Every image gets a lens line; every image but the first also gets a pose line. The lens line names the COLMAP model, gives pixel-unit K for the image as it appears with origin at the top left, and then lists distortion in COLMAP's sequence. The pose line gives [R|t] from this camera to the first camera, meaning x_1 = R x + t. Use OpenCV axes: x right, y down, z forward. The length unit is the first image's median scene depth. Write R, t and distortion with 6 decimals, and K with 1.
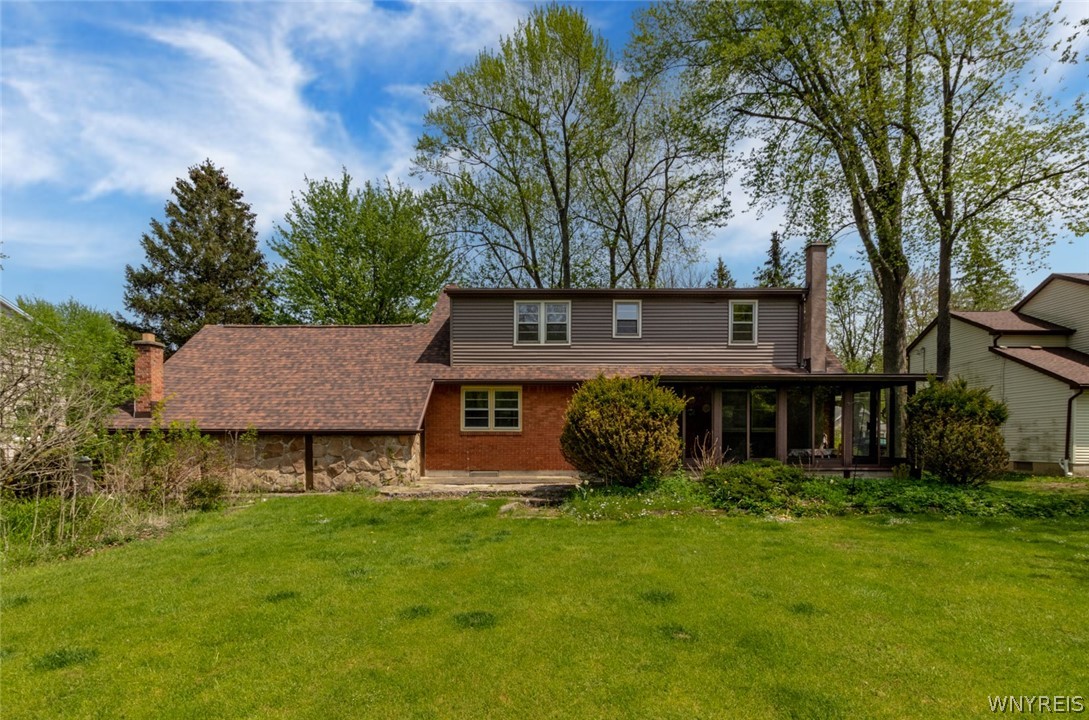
lens RADIAL K [[543.8, 0, 544.7], [0, 543.8, 434.2], [0, 0, 1]] dist [0.000893, -0.000297]
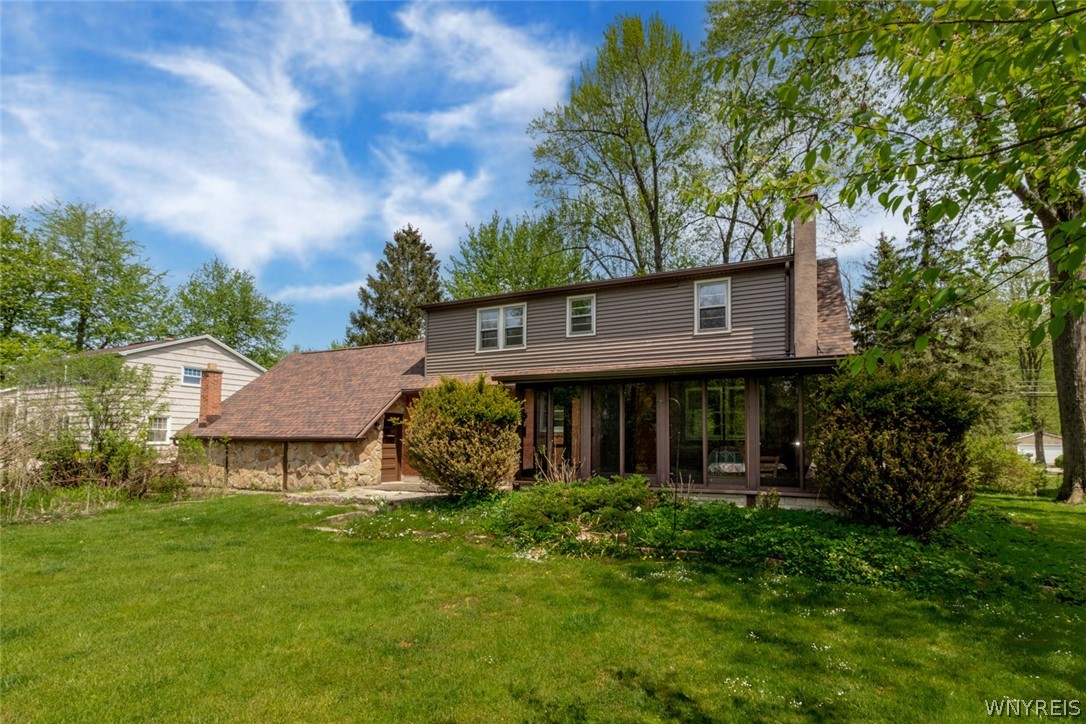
lens RADIAL K [[516.5, 0, 545.1], [0, 516.5, 385.4], [0, 0, 1]] dist [0.002403, 0.000142]
pose [[0.908883, -0.041340, -0.414998, 0.455552], [-0.002120, 0.994604, -0.103720, -0.003781], [0.417047, 0.095149, 0.903891, 0.194277]]
